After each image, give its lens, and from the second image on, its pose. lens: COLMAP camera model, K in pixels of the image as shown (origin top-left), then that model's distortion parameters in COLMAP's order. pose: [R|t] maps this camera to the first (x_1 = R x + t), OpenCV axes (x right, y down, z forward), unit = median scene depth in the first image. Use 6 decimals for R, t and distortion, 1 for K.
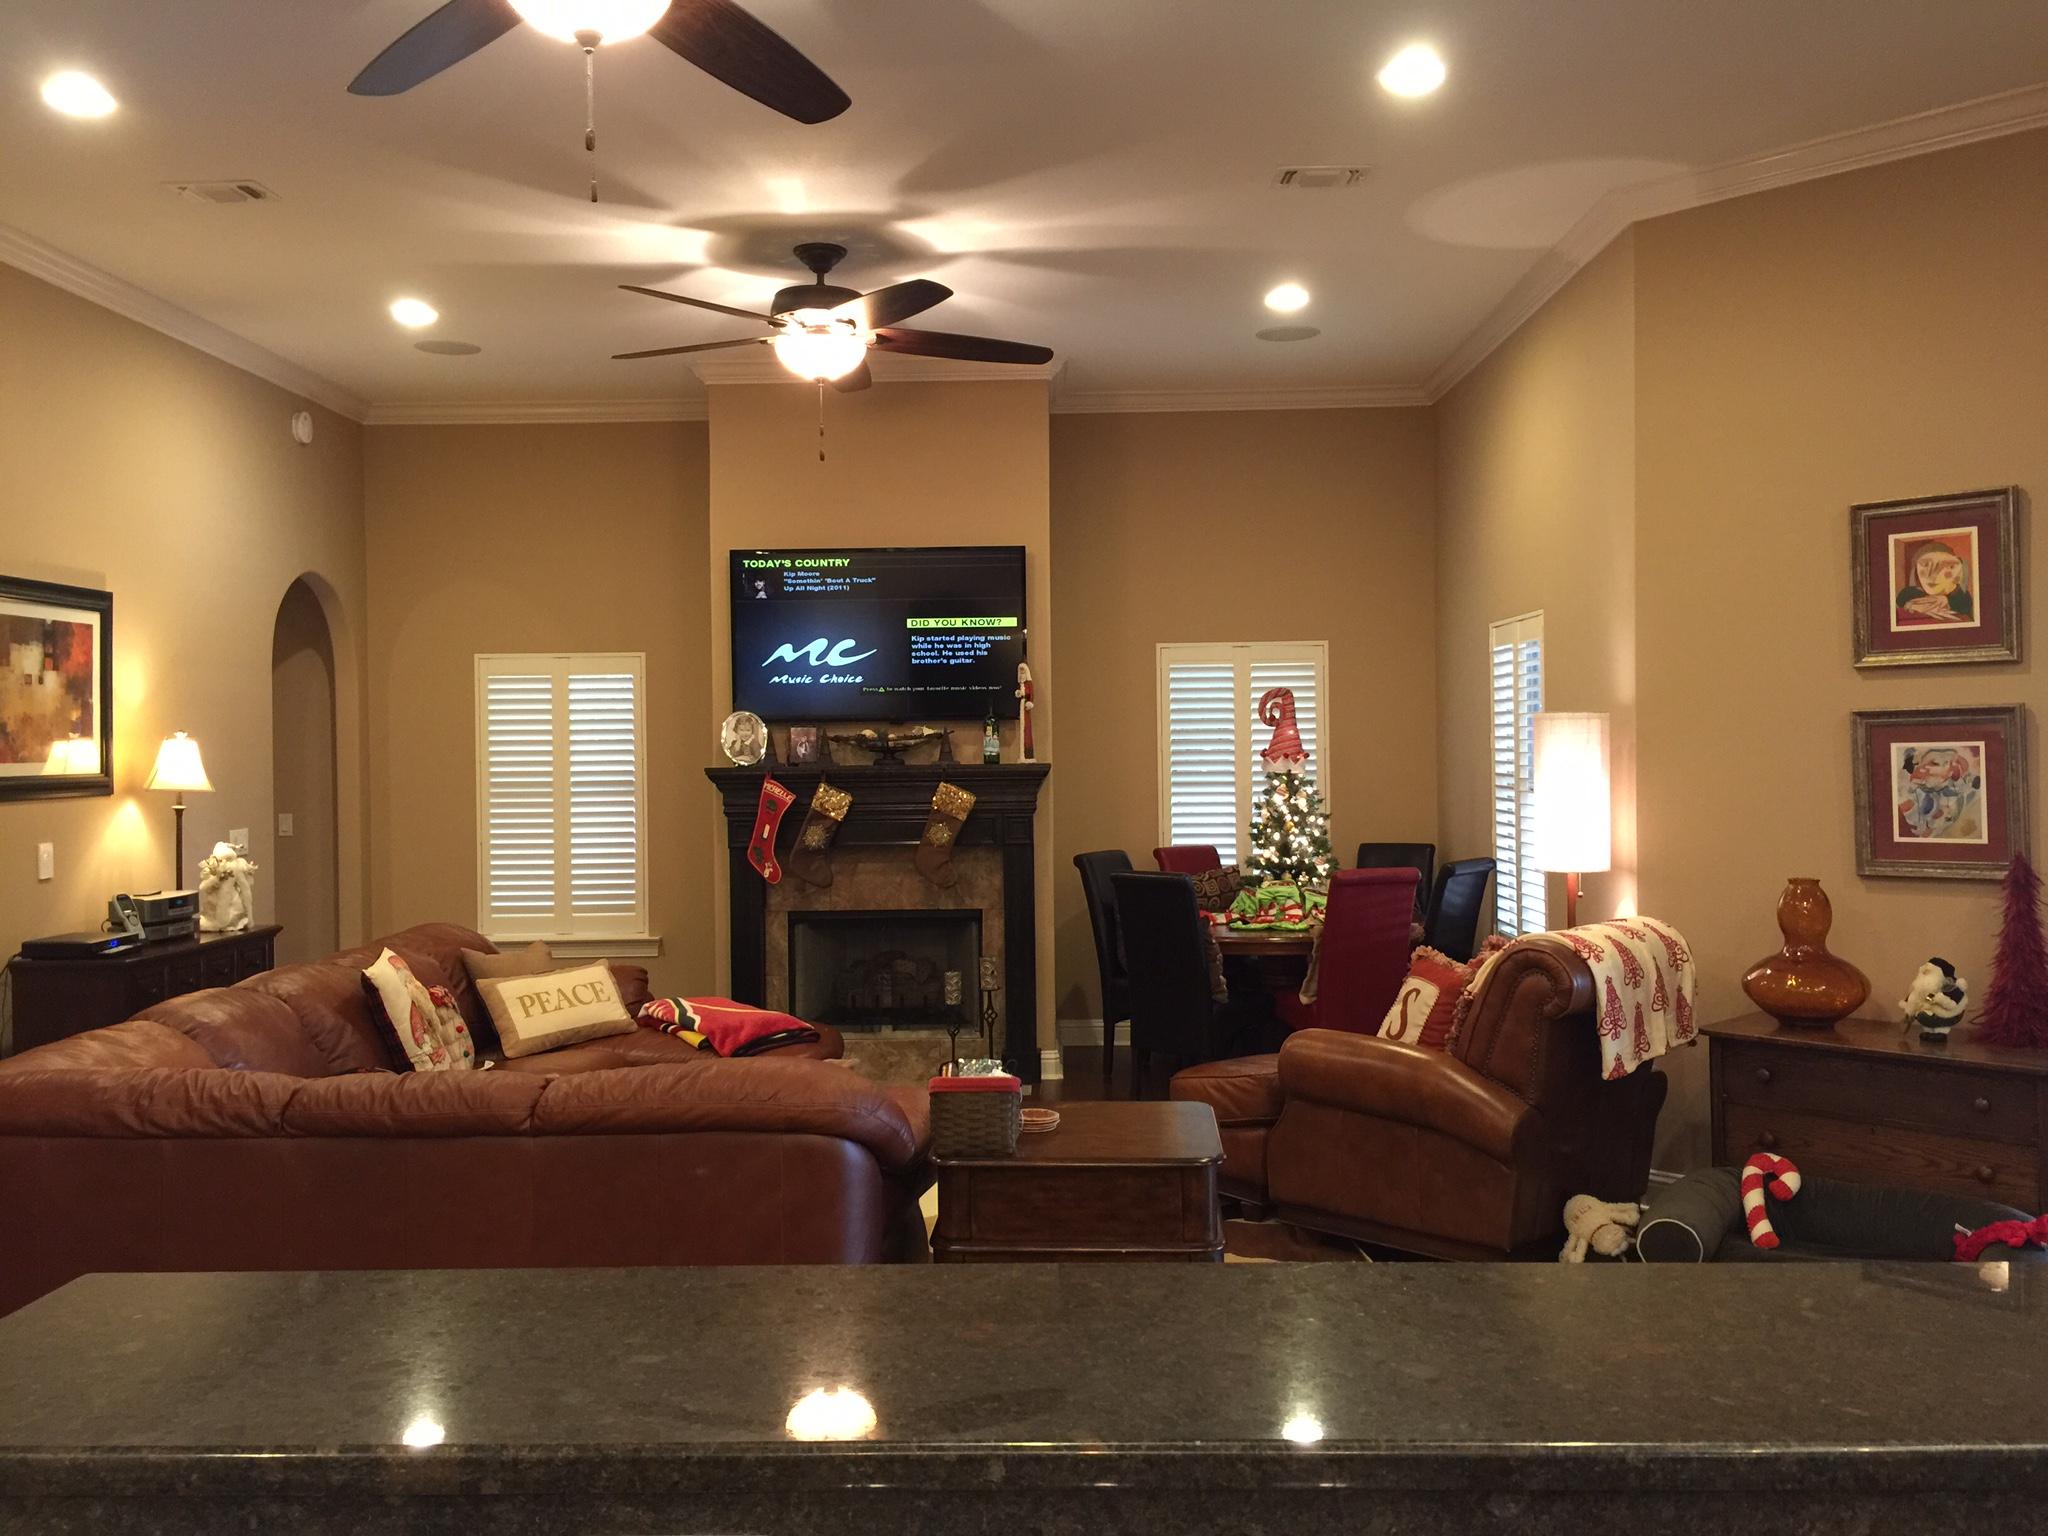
lens RADIAL K [[1749.4, 0, 1024.0], [0, 1749.4, 768.0], [0, 0, 1]] dist [0.069850, -0.074807]
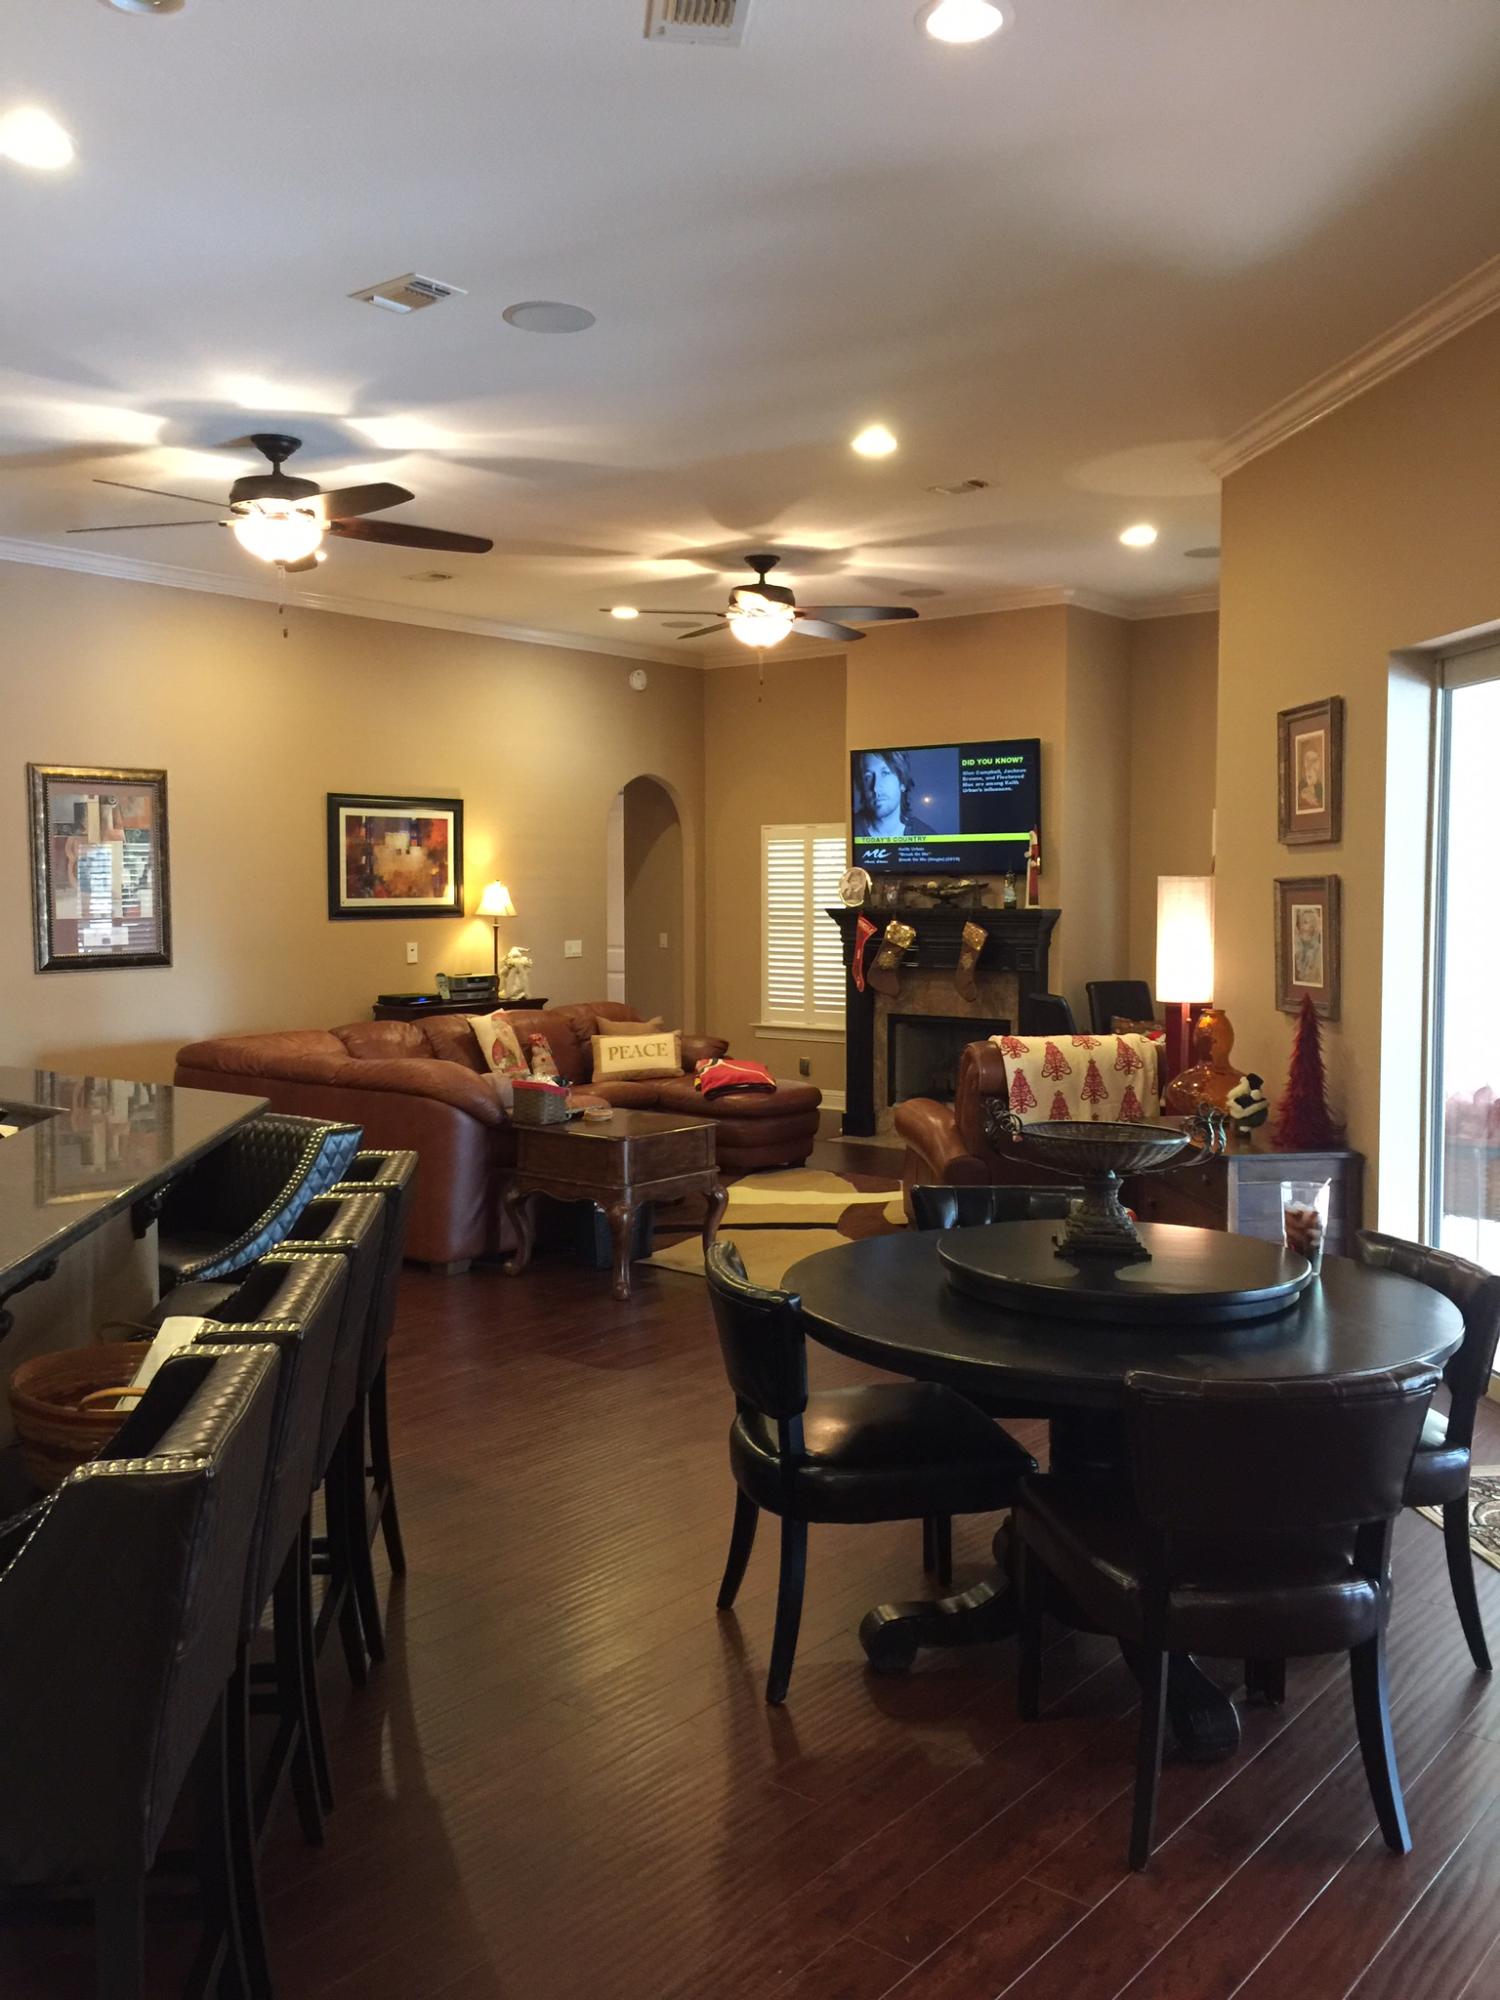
lens RADIAL K [[1708.4, 0, 733.9], [0, 1708.4, 1008.2], [0, 0, 1]] dist [0.069850, -0.074807]
pose [[0.784963, 0.055033, -0.617094, 0.699766], [-0.016878, 0.997577, 0.067494, -0.012611], [0.619313, -0.042565, 0.783990, -0.145974]]
